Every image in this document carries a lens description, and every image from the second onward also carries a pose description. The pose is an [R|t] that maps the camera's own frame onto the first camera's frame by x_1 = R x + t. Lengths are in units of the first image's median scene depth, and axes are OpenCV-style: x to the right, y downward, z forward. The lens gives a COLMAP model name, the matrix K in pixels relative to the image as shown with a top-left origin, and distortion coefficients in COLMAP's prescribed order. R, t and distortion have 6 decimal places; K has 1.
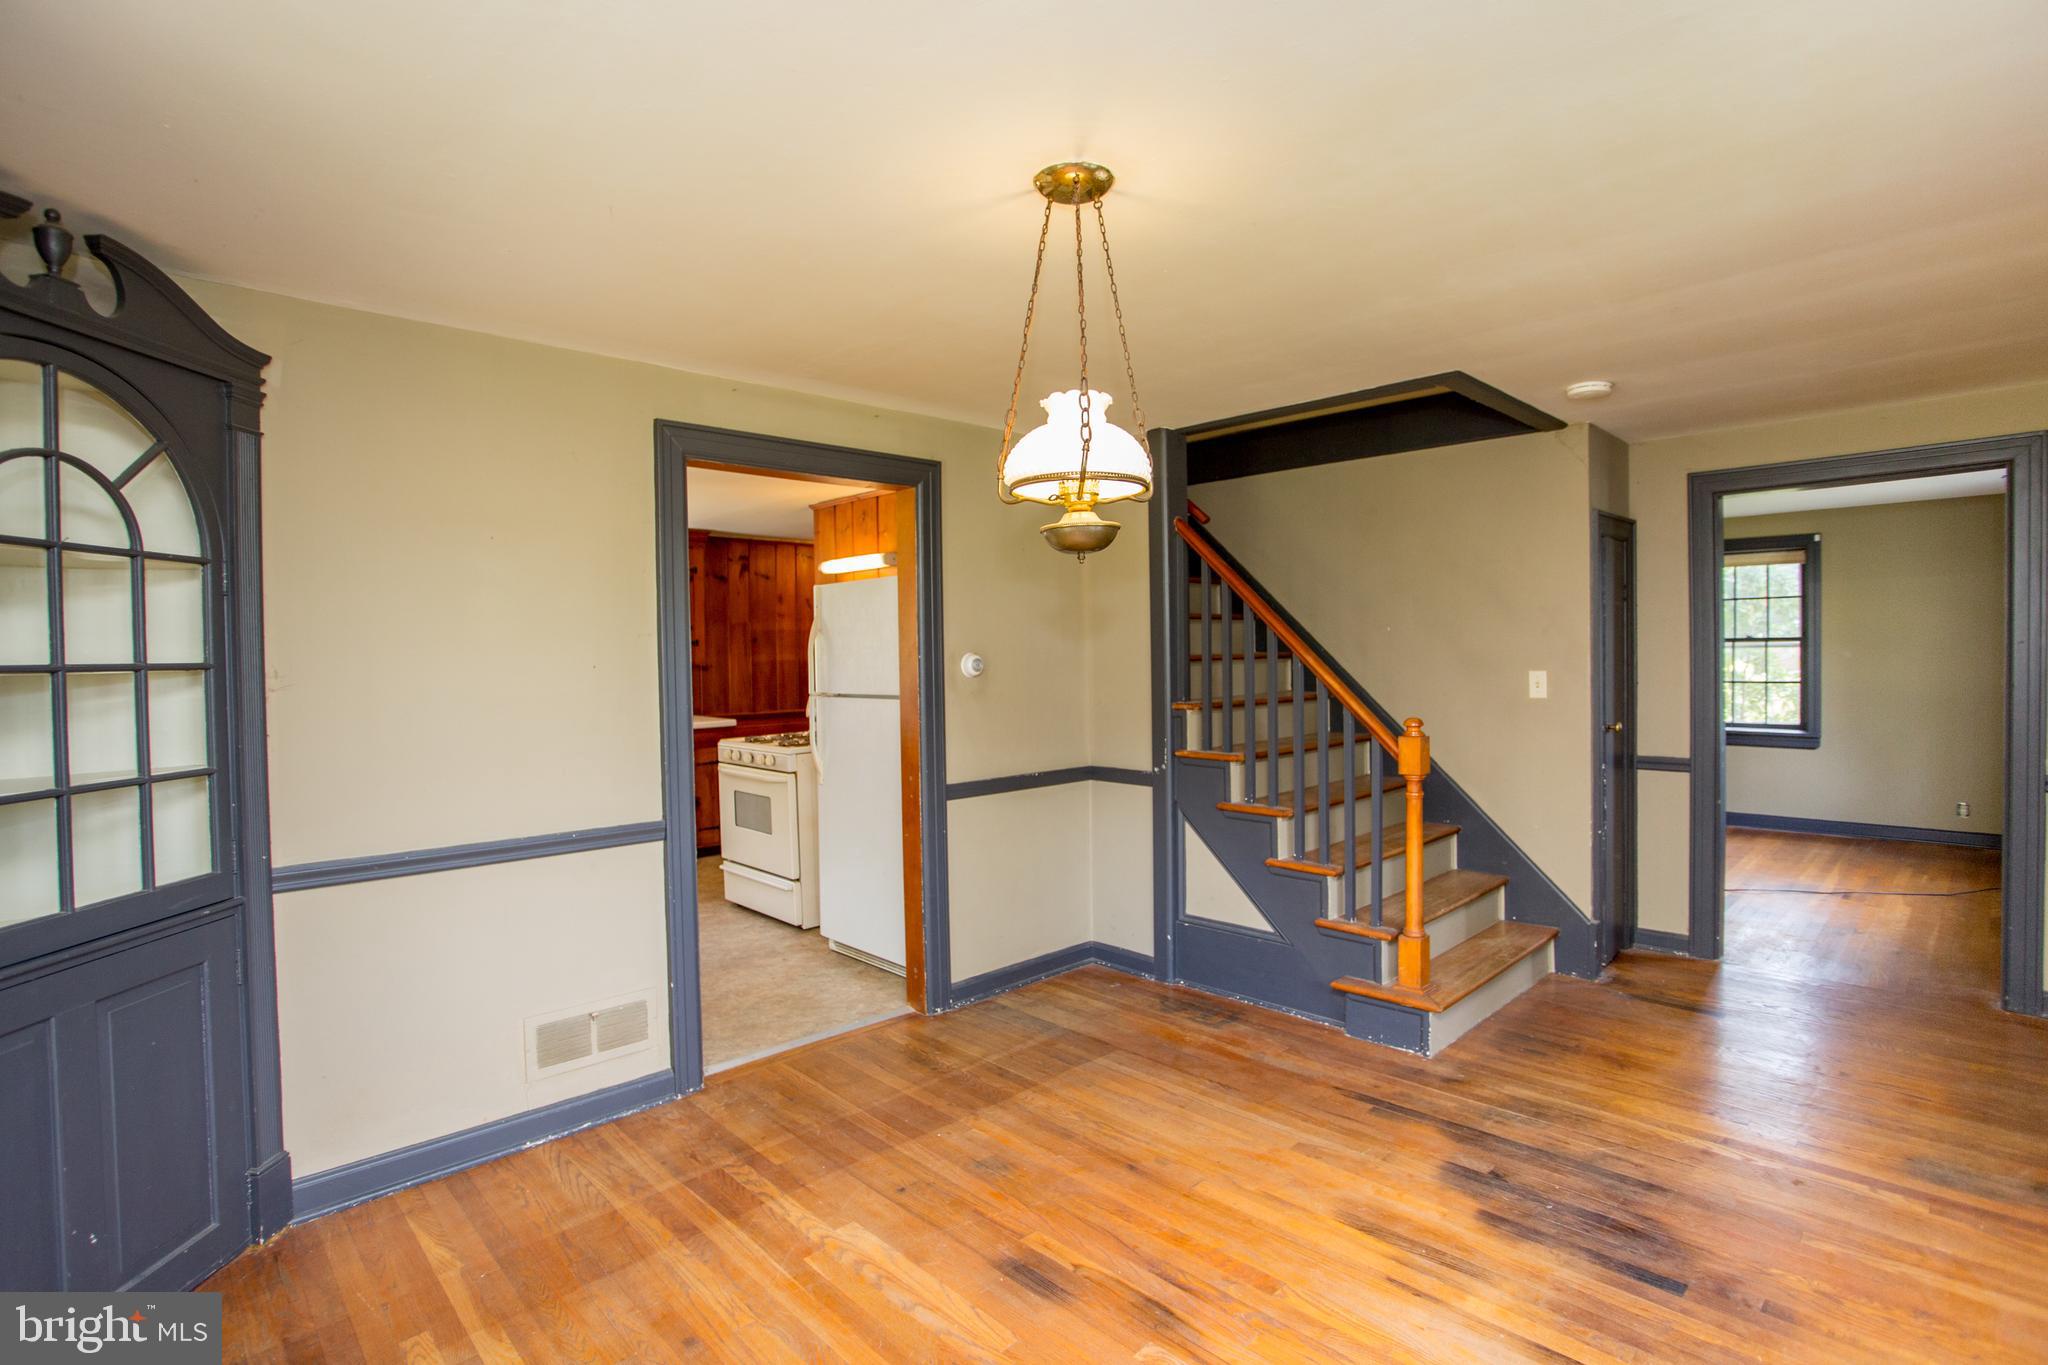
lens RADIAL K [[992.6, 0, 1018.5], [0, 992.6, 675.6], [0, 0, 1]] dist [-0.080861, 0.037627]
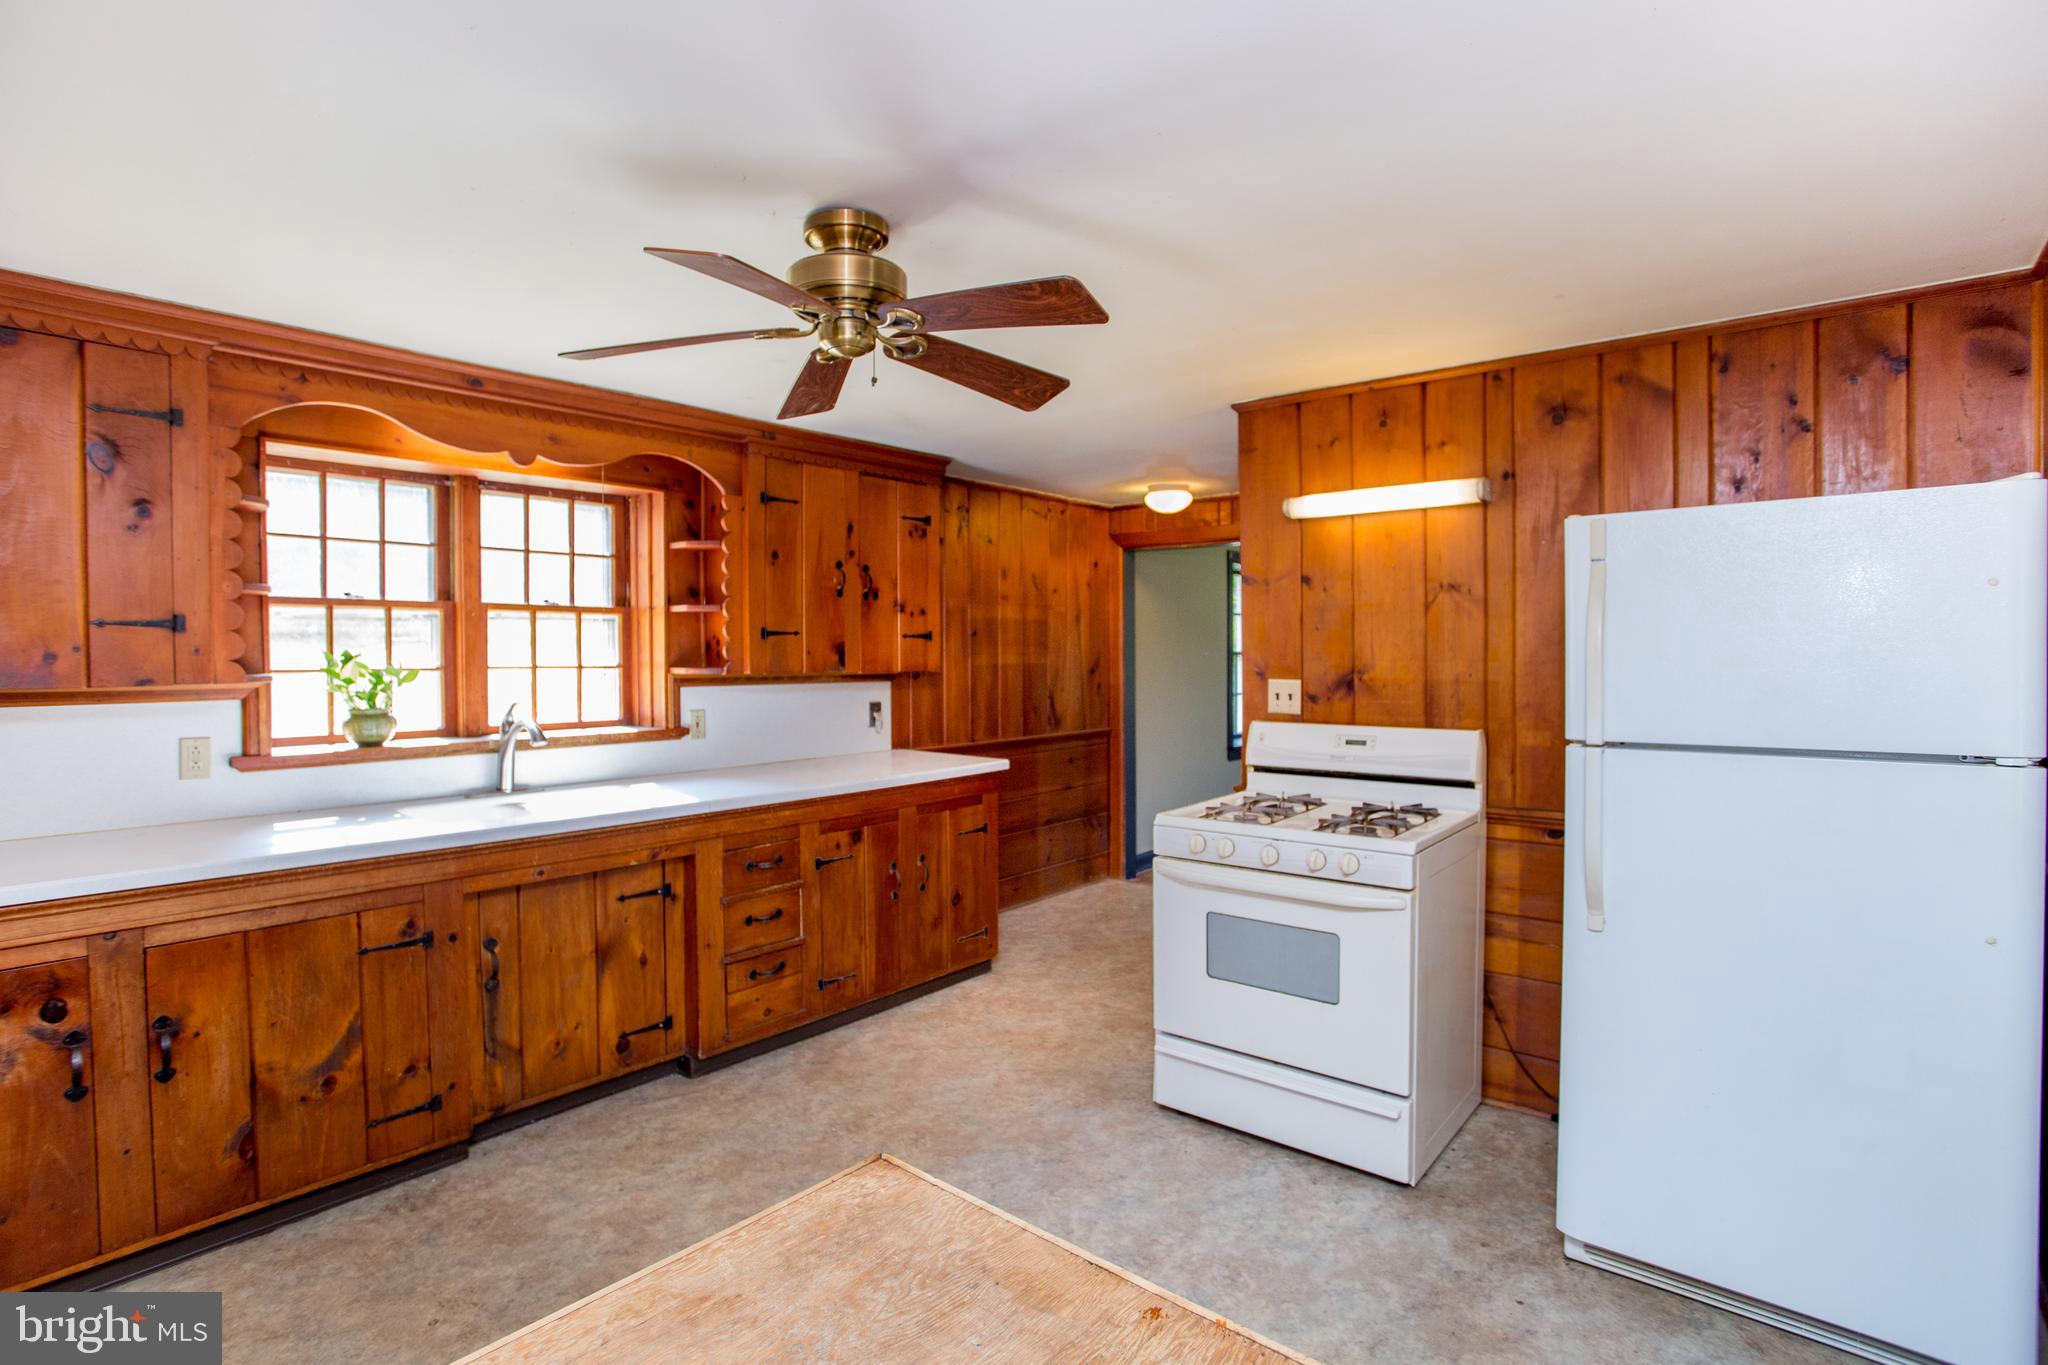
lens RADIAL K [[1009.6, 0, 1015.2], [0, 1009.6, 661.6], [0, 0, 1]] dist [-0.073951, 0.038065]
pose [[0.994252, 0.006028, 0.106897, -0.889591], [-0.004210, 0.999843, -0.017228, -0.016833], [-0.106984, 0.016679, 0.994121, 0.925493]]
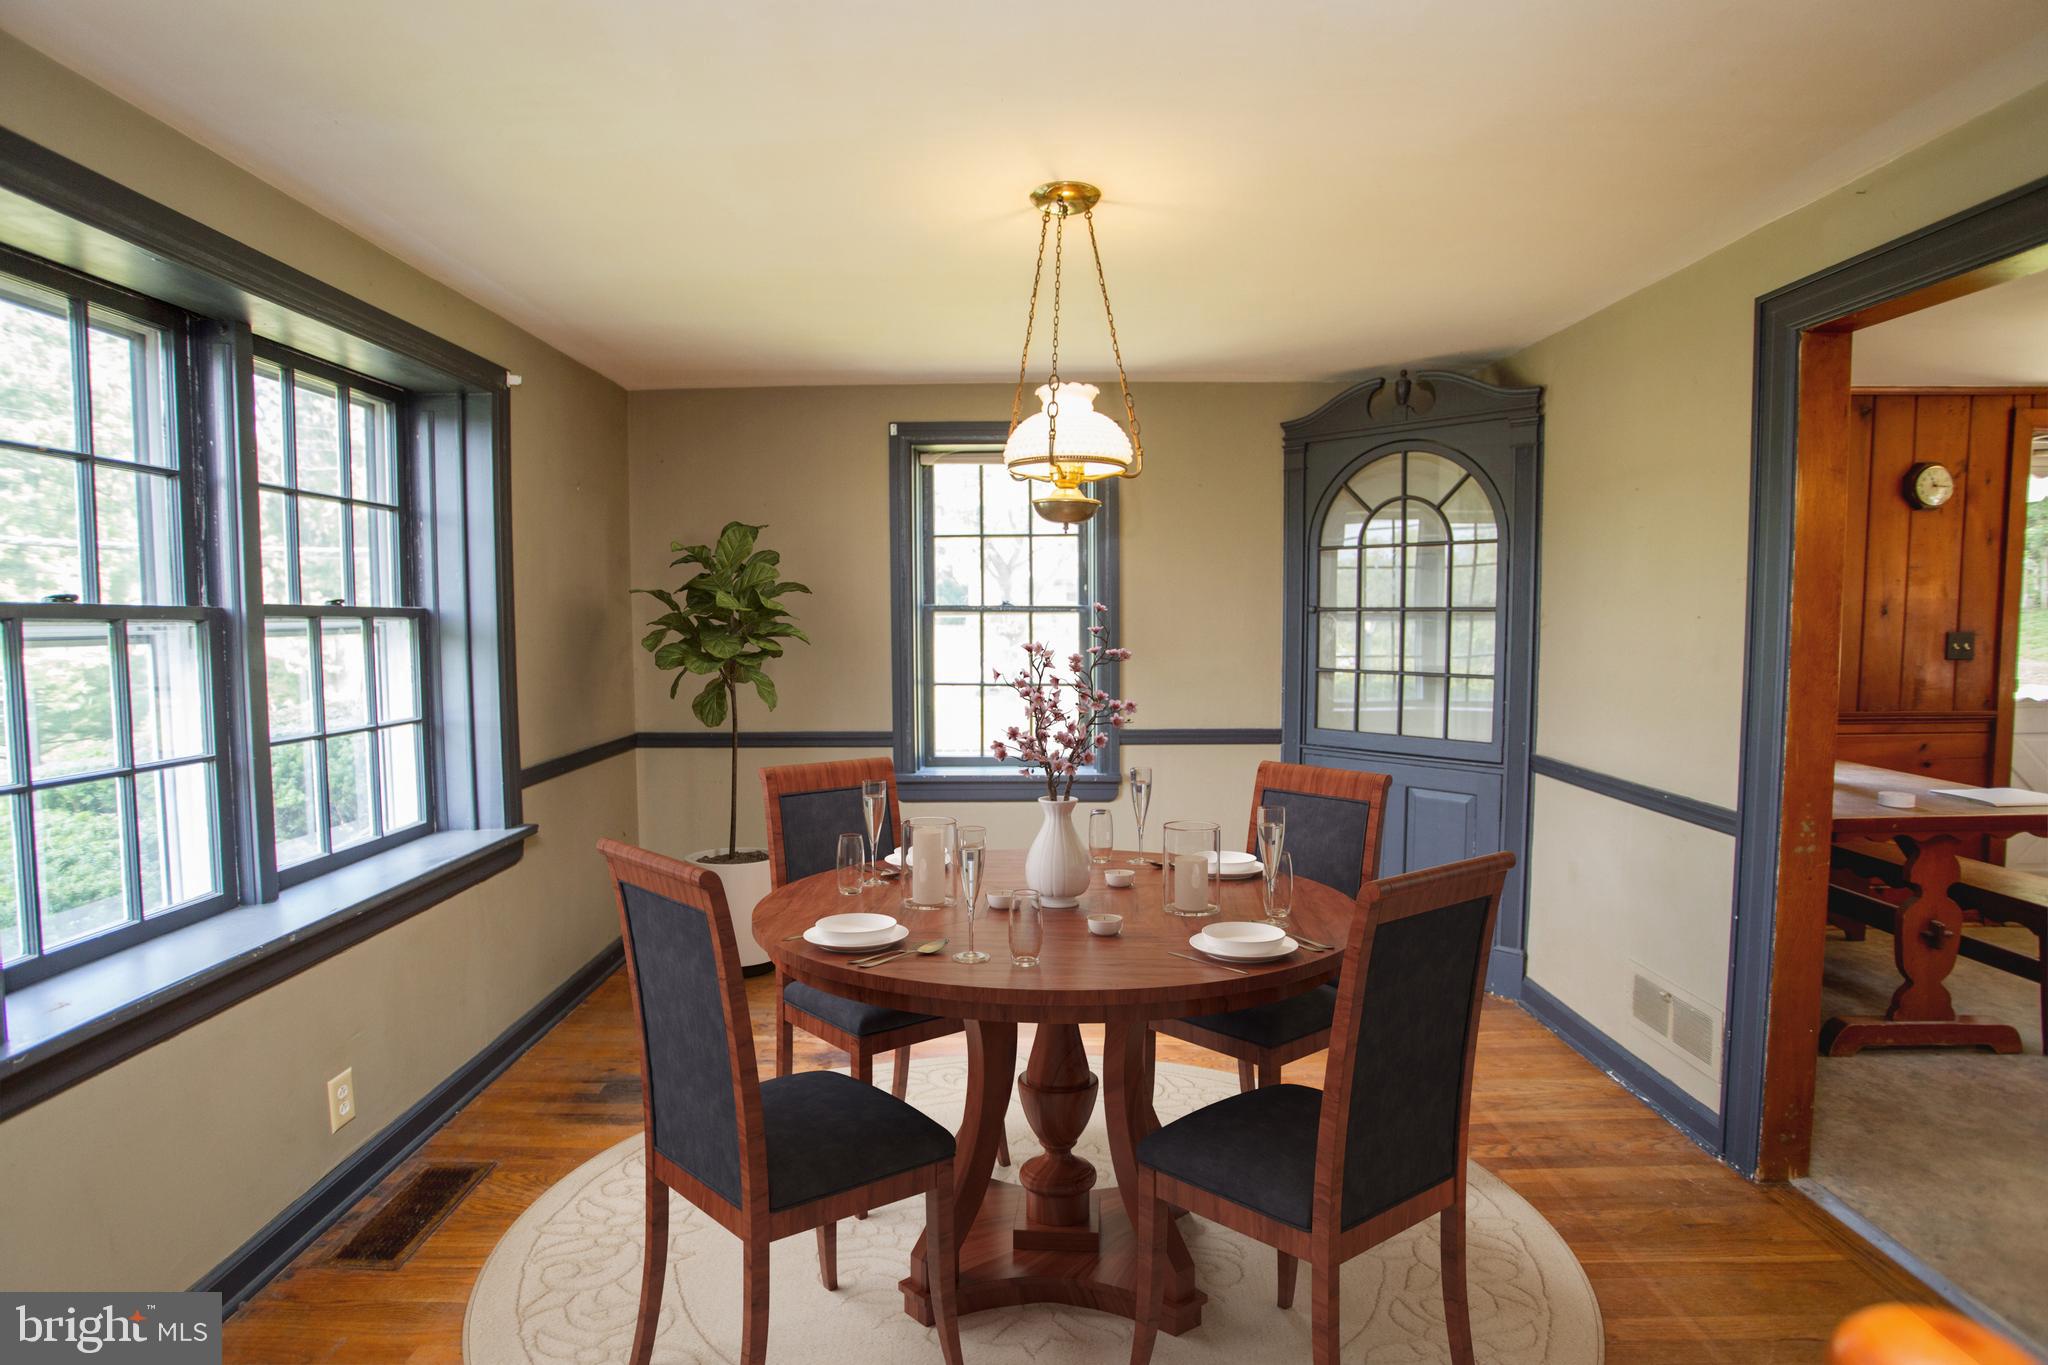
lens RADIAL K [[992.6, 0, 1018.5], [0, 992.6, 675.6], [0, 0, 1]] dist [-0.080861, 0.037627]
pose [[-0.692390, 0.063190, -0.718752, 0.669582], [-0.002341, 0.995956, 0.089816, -0.035001], [0.721520, 0.063870, -0.689441, 1.253754]]
